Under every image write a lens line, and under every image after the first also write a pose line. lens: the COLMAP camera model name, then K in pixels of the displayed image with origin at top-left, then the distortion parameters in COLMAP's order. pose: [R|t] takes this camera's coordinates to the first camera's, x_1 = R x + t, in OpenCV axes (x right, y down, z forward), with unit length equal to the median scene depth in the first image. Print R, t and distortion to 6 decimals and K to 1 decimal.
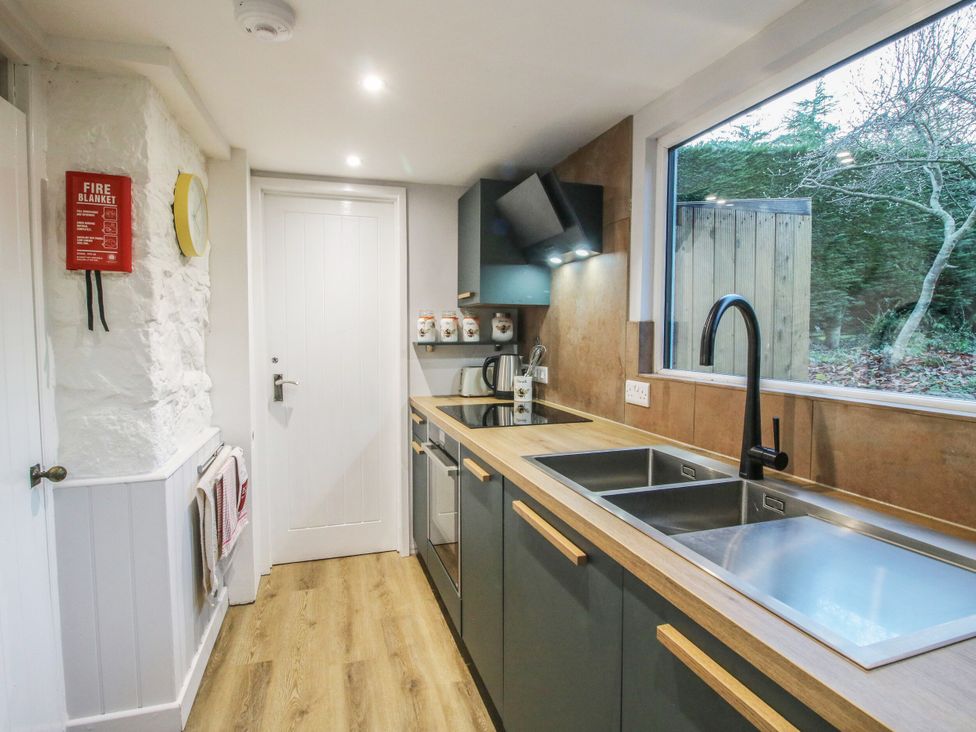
lens RADIAL K [[509.8, 0, 485.6], [0, 509.8, 361.2], [0, 0, 1]] dist [0.002599, -0.014189]
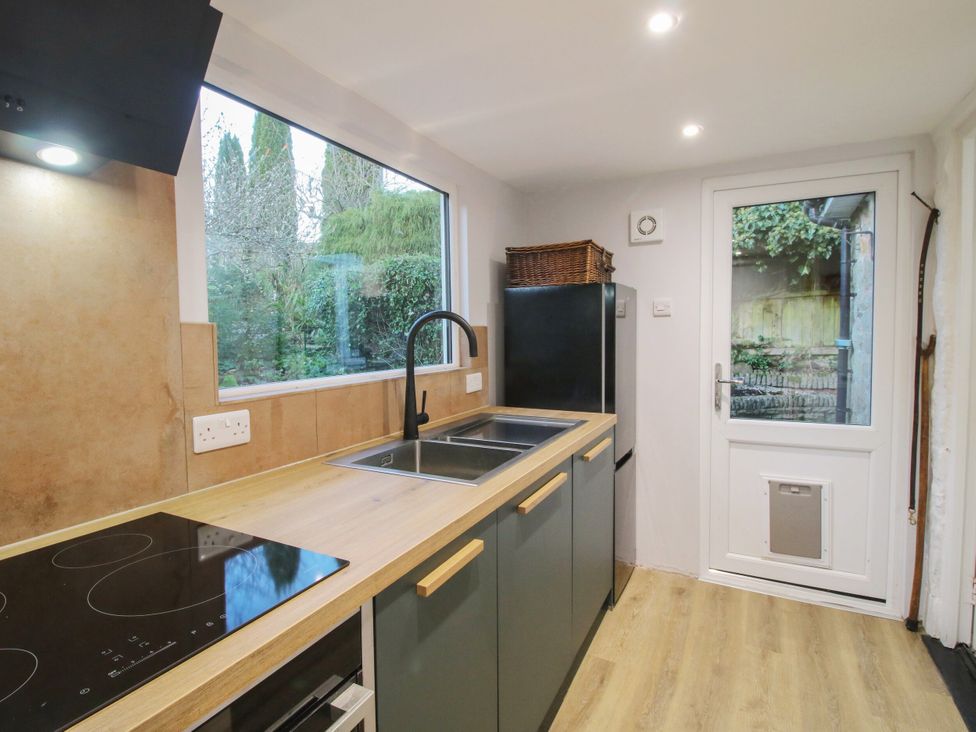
lens RADIAL K [[509.8, 0, 481.8], [0, 509.8, 362.6], [0, 0, 1]] dist [0.002599, -0.014189]
pose [[-0.698511, -0.037541, 0.714614, -0.425706], [0.049359, 0.993717, 0.100450, -0.078005], [-0.713895, 0.105438, -0.692270, 1.247529]]
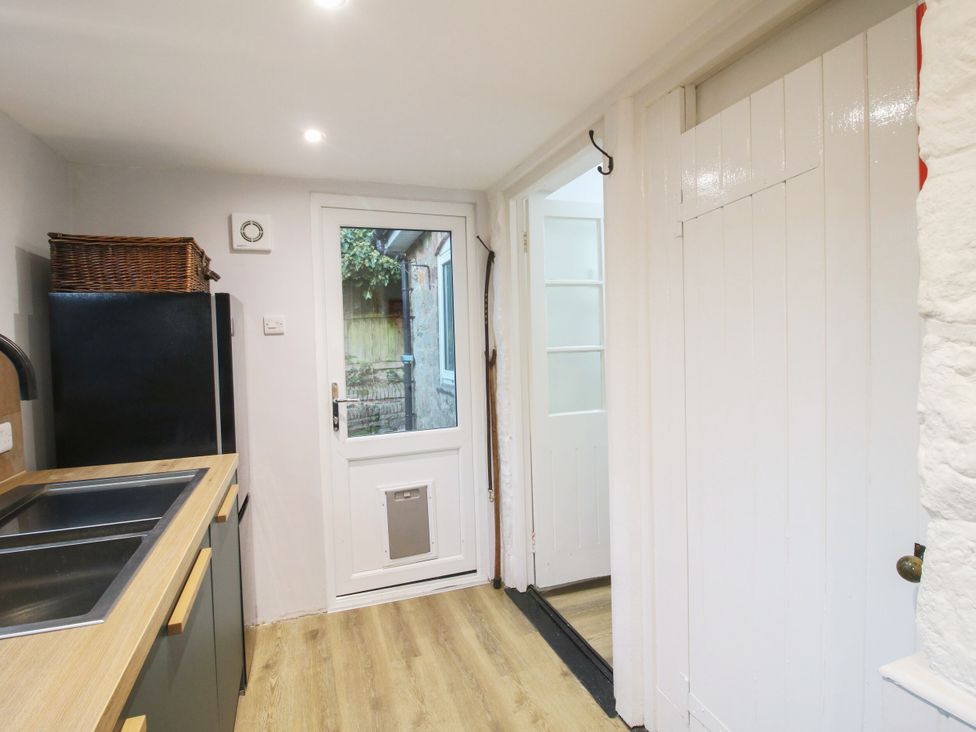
lens RADIAL K [[509.8, 0, 487.3], [0, 509.8, 359.3], [0, 0, 1]] dist [0.002599, -0.014189]
pose [[-0.998982, 0.028142, -0.035259, -0.324714], [0.024938, 0.995788, 0.088229, -0.077395], [0.037594, 0.087260, -0.995476, 1.213854]]
